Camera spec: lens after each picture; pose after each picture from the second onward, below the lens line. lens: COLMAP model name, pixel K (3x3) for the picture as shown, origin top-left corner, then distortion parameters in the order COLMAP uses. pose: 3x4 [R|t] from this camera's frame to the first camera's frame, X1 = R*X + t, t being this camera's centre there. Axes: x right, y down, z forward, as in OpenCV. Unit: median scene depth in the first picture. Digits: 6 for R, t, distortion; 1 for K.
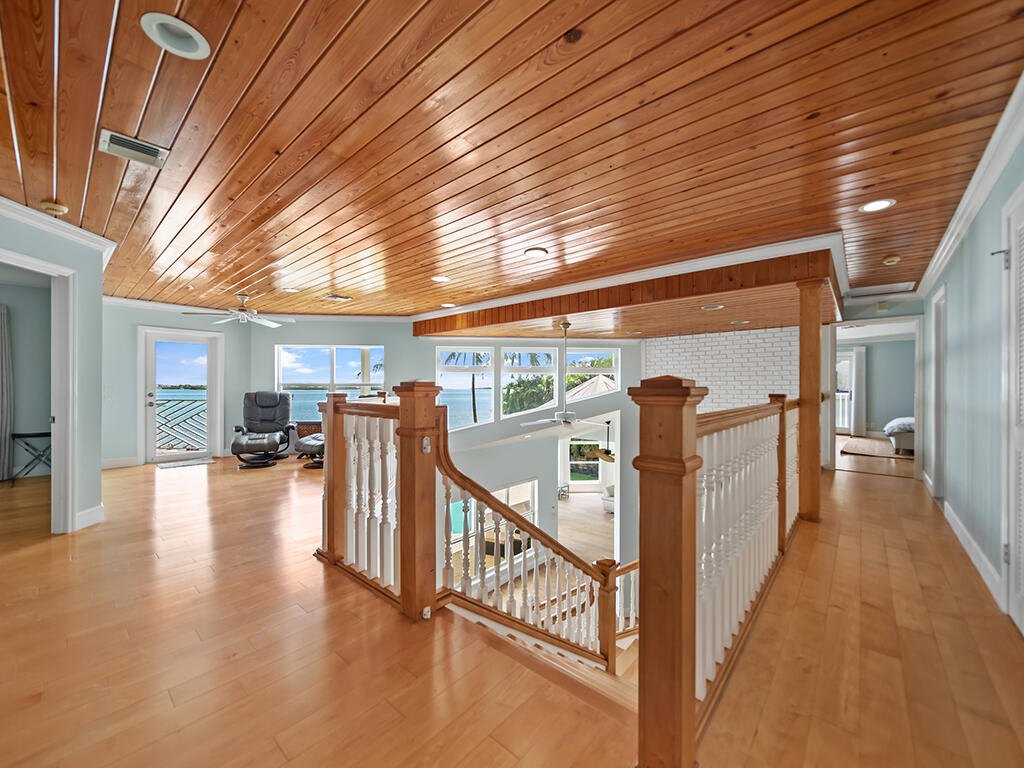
lens RADIAL K [[405.2, 0, 515.0], [0, 405.2, 391.0], [0, 0, 1]] dist [-0.001688, -0.000278]
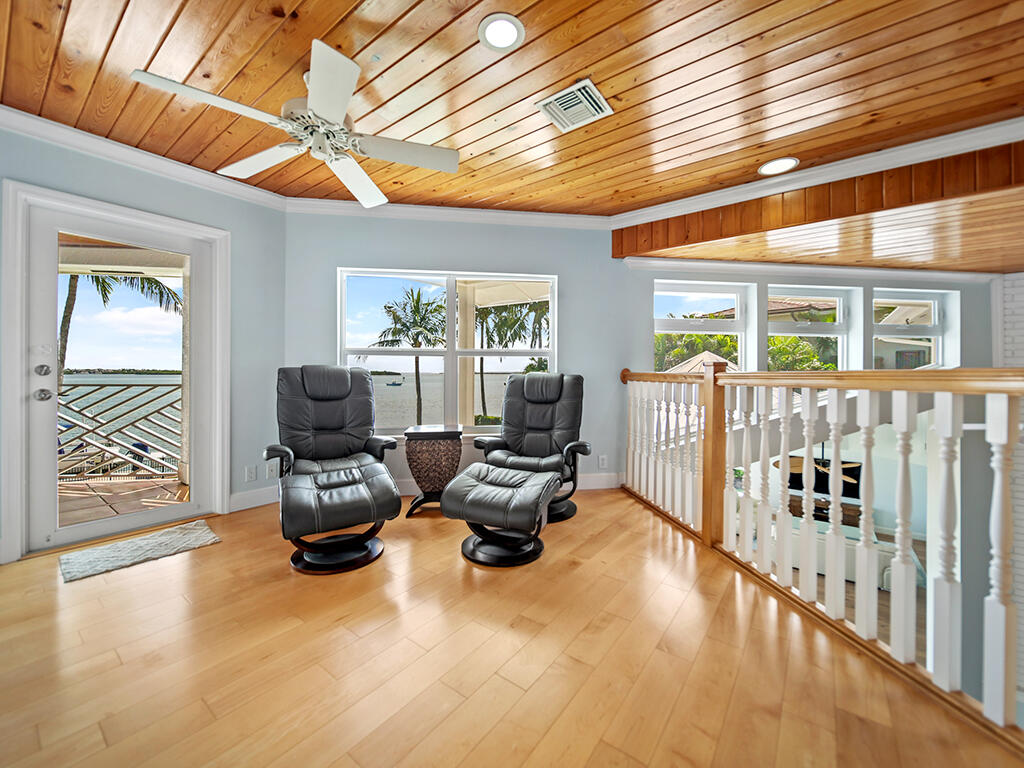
lens RADIAL K [[411.4, 0, 509.9], [0, 411.4, 378.5], [0, 0, 1]] dist [-0.001517, -0.000282]
pose [[0.997982, 0.000055, 0.063501, -0.428859], [-0.000321, 0.999991, 0.004185, 0.014311], [-0.063500, -0.004197, 0.997973, 0.517488]]
